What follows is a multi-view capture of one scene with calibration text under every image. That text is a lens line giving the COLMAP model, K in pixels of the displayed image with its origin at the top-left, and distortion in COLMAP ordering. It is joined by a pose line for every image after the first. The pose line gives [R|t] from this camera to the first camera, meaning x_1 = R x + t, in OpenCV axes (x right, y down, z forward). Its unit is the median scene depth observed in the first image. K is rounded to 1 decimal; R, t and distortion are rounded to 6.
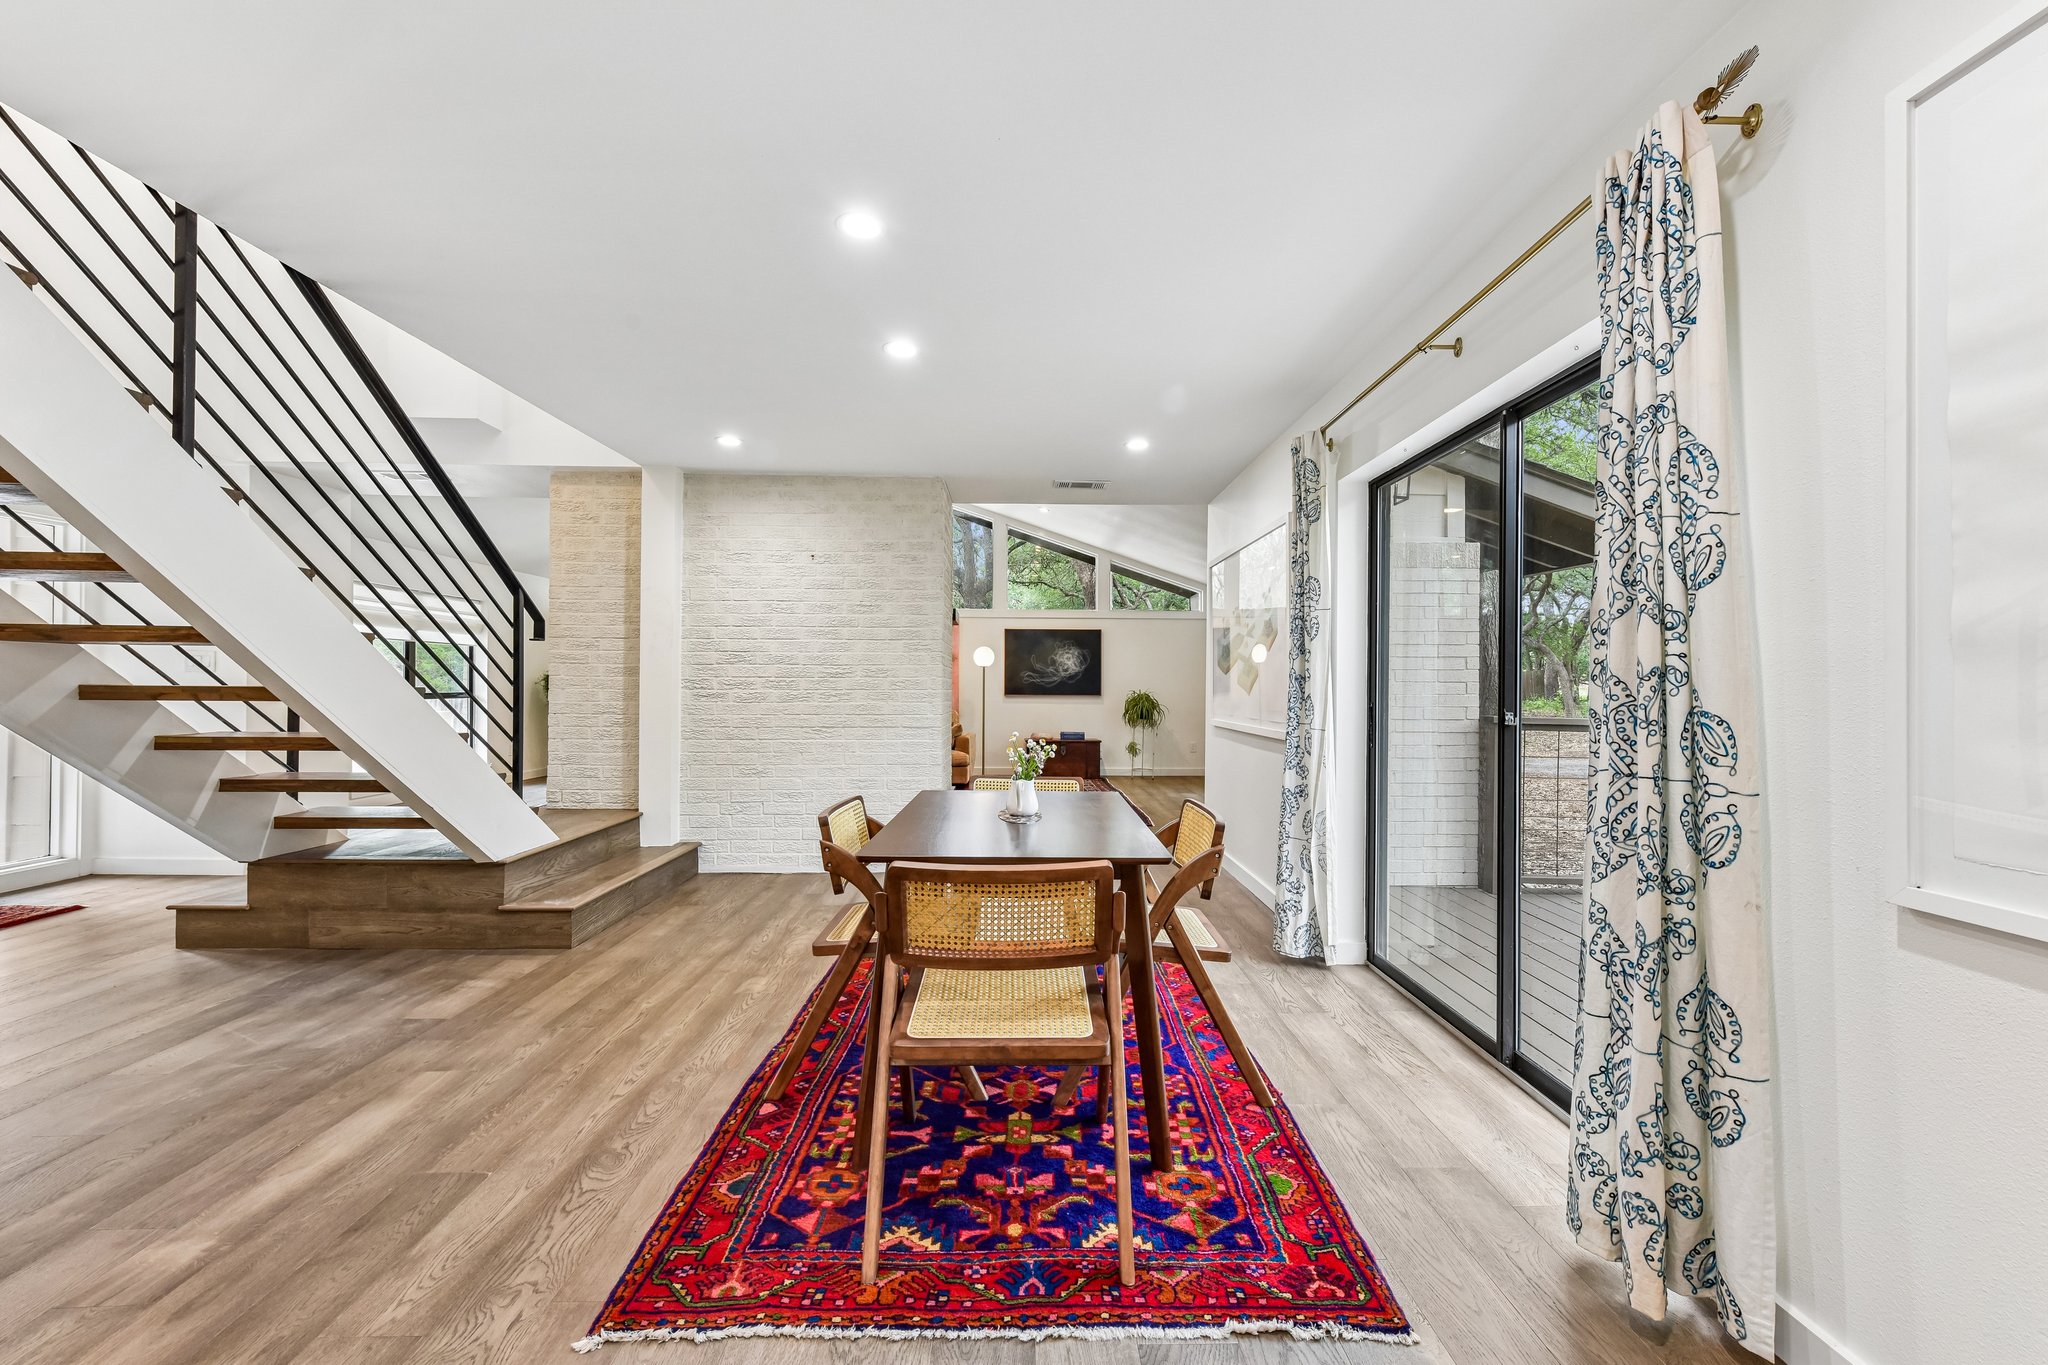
lens RADIAL K [[811.5, 0, 1033.7], [0, 811.5, 681.2], [0, 0, 1]] dist [-0.002604, -0.000219]
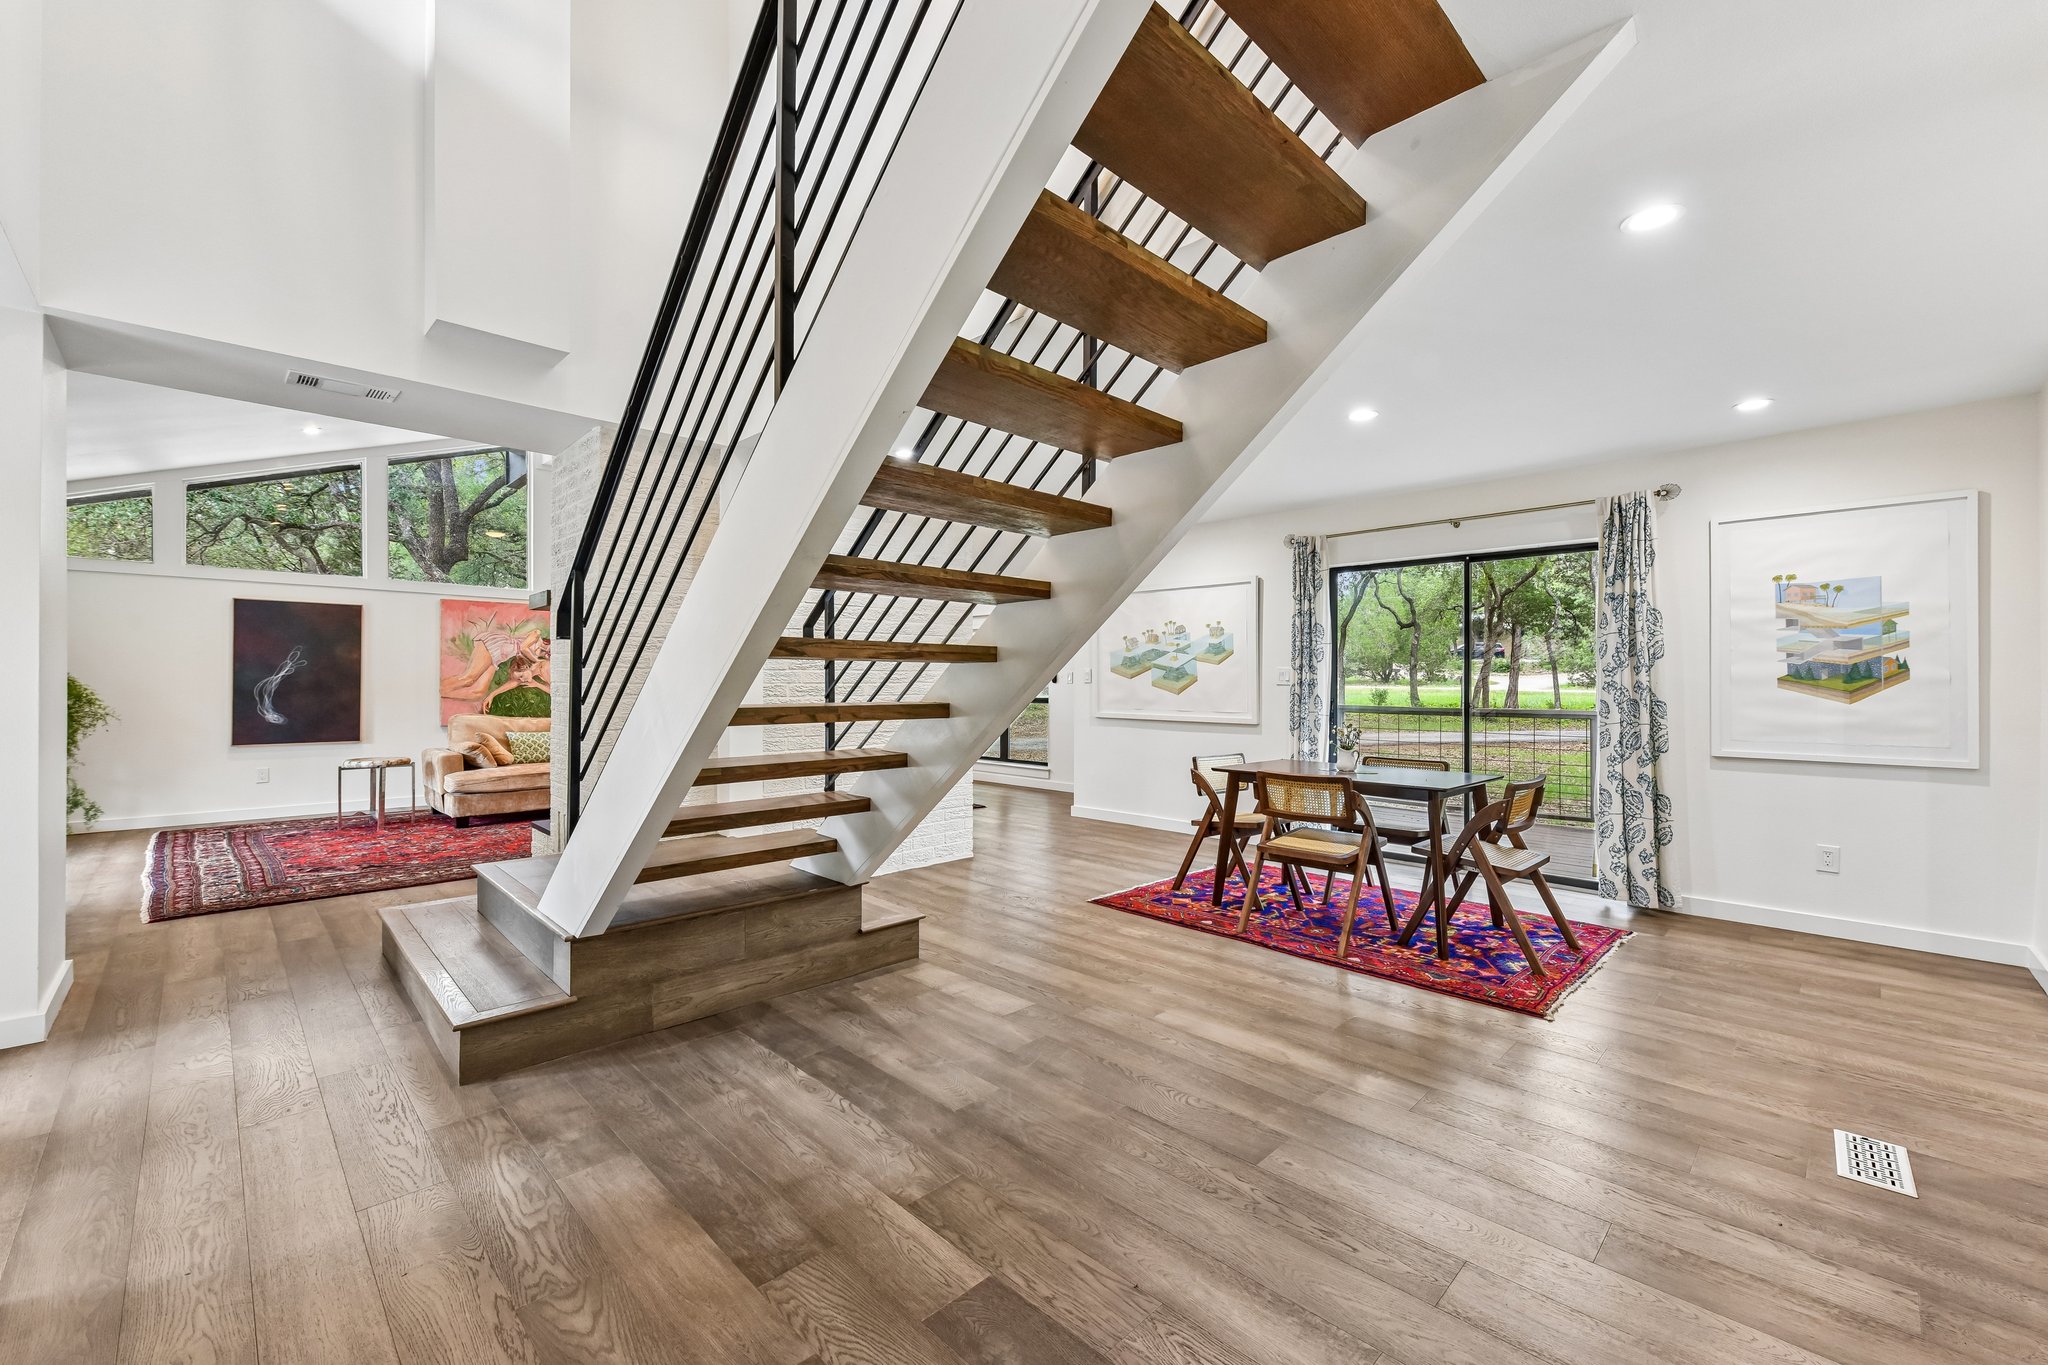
lens RADIAL K [[840.9, 0, 1036.7], [0, 840.9, 682.0], [0, 0, 1]] dist [-0.000985, 0.000010]
pose [[0.724045, -0.004441, 0.689738, -0.768925], [-0.000836, 0.999973, 0.007316, -0.012510], [-0.689752, -0.005874, 0.724022, 0.093836]]
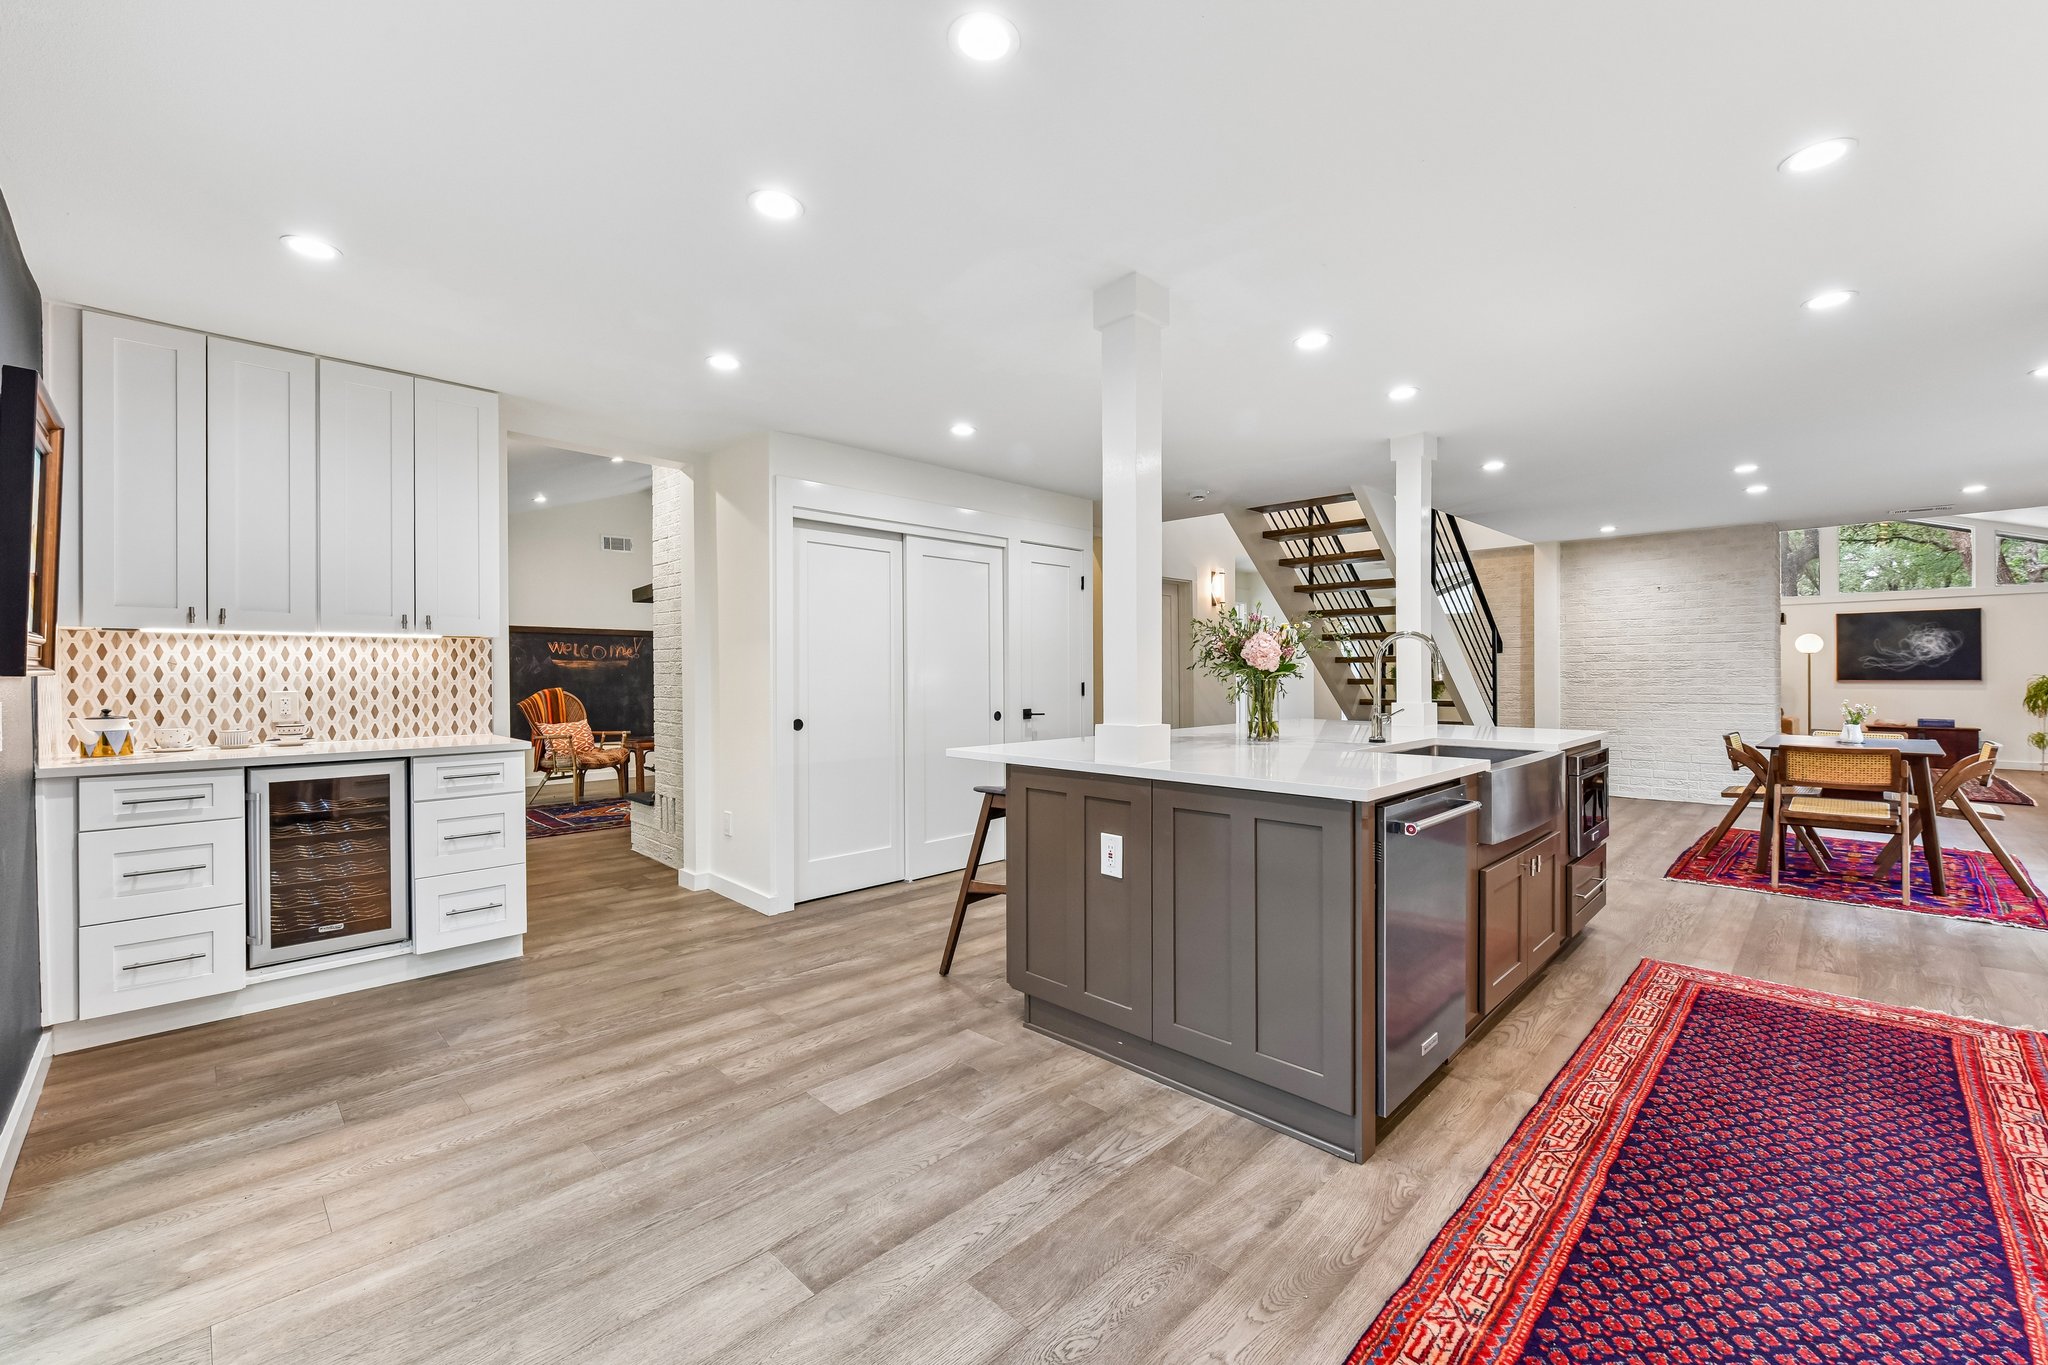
lens RADIAL K [[840.9, 0, 1030.1], [0, 840.9, 678.9], [0, 0, 1]] dist [-0.000985, 0.000010]
pose [[0.696282, -0.006099, -0.717742, 0.031458], [0.016510, 0.999835, 0.007520, -0.018008], [0.717578, -0.017086, 0.696268, -0.926745]]
